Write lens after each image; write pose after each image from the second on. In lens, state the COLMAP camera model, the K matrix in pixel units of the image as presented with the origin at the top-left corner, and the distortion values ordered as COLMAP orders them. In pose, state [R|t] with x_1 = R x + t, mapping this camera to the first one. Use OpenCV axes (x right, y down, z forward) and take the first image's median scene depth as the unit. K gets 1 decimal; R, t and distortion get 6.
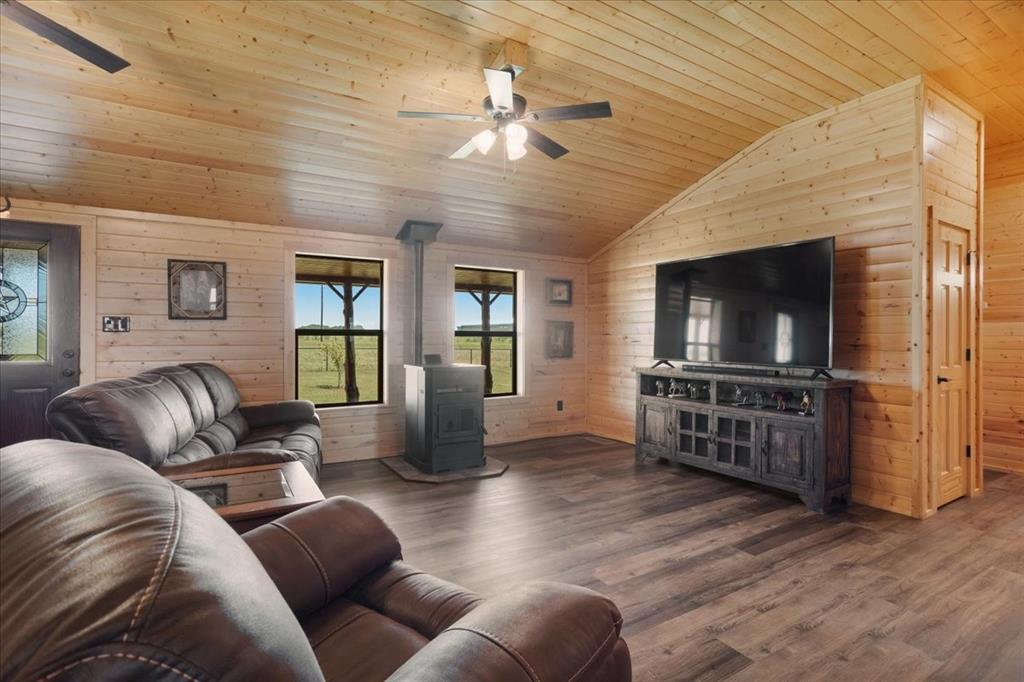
lens RADIAL K [[499.4, 0, 510.2], [0, 499.4, 337.7], [0, 0, 1]] dist [-0.000791, 0.000075]
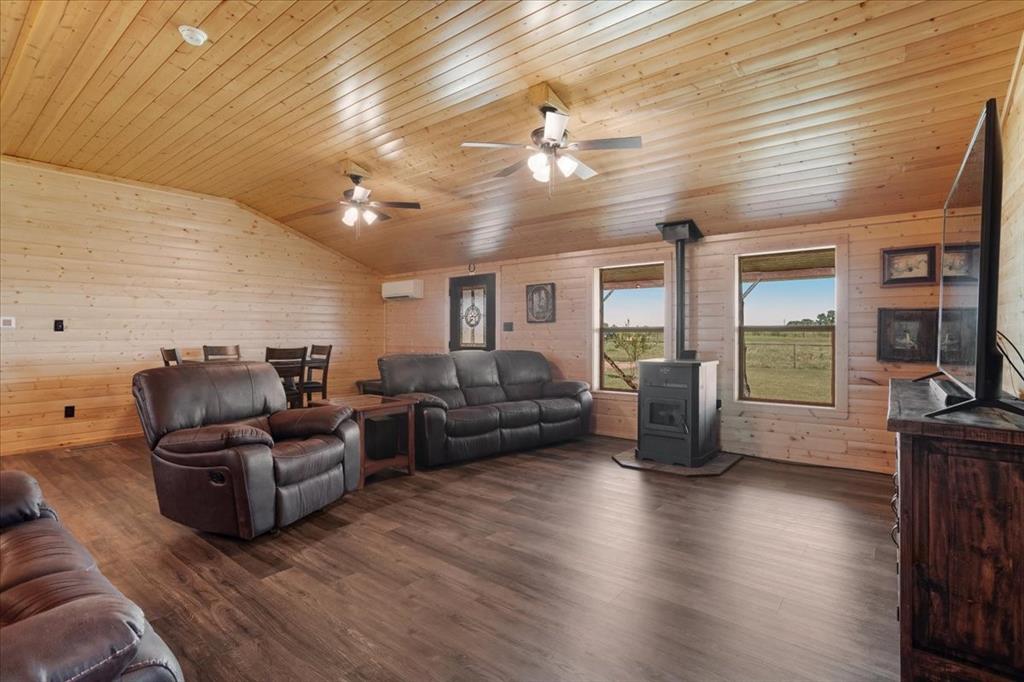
lens RADIAL K [[499.4, 0, 510.2], [0, 499.4, 337.7], [0, 0, 1]] dist [-0.000791, 0.000075]
pose [[0.338062, 0.003584, -0.941117, 0.888341], [-0.000412, 0.999993, 0.003661, 0.006106], [0.941124, -0.000850, 0.338061, 0.430865]]
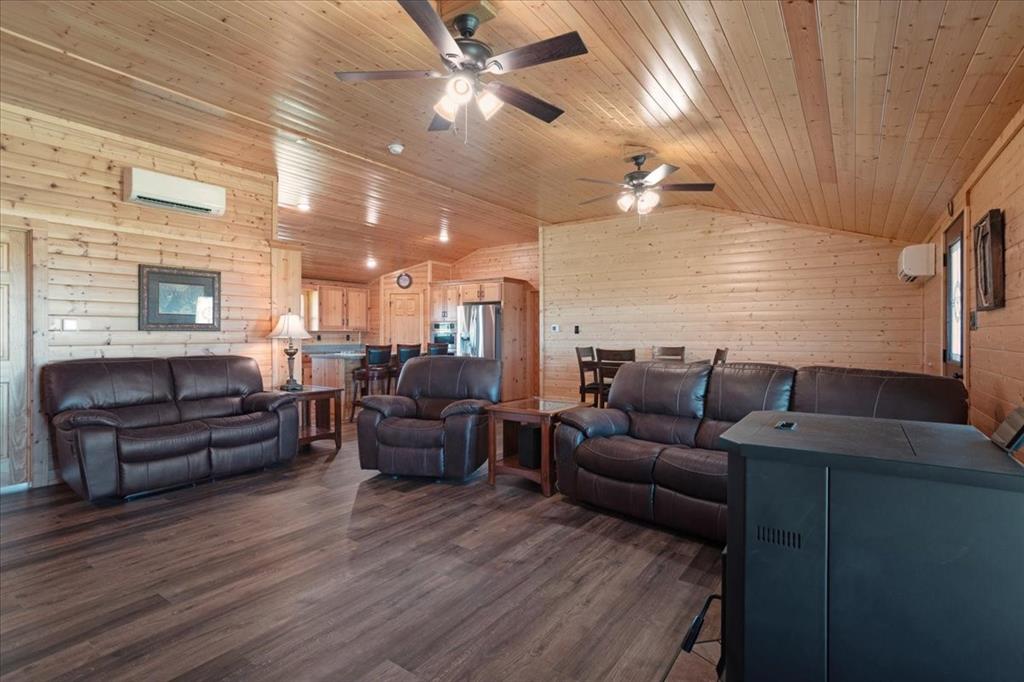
lens RADIAL K [[501.8, 0, 513.5], [0, 501.8, 334.7], [0, 0, 1]] dist [-0.027085, 0.000706]
pose [[-0.915834, -0.003537, -0.401542, 0.207058], [-0.003084, 0.999994, -0.001774, 0.001274], [0.401546, -0.000387, -0.915839, 1.496751]]
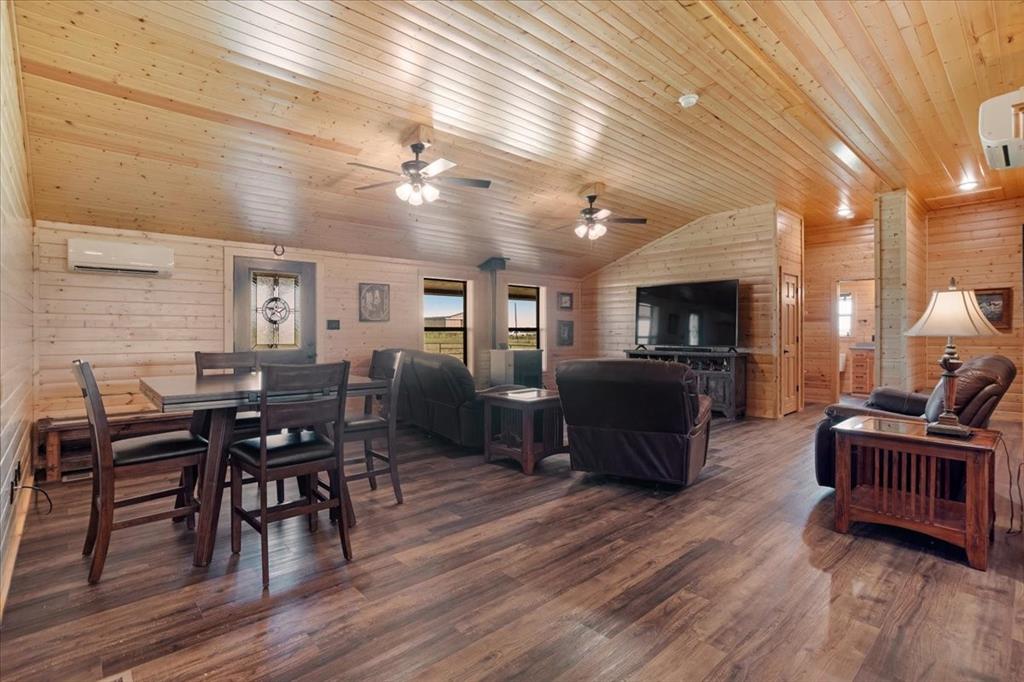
lens RADIAL K [[501.8, 0, 513.5], [0, 501.8, 334.7], [0, 0, 1]] dist [-0.027085, 0.000706]
pose [[0.978755, -0.006603, 0.204926, -0.576844], [0.005764, 0.999972, 0.004690, 0.000388], [-0.204951, -0.003409, 0.978766, -0.687095]]
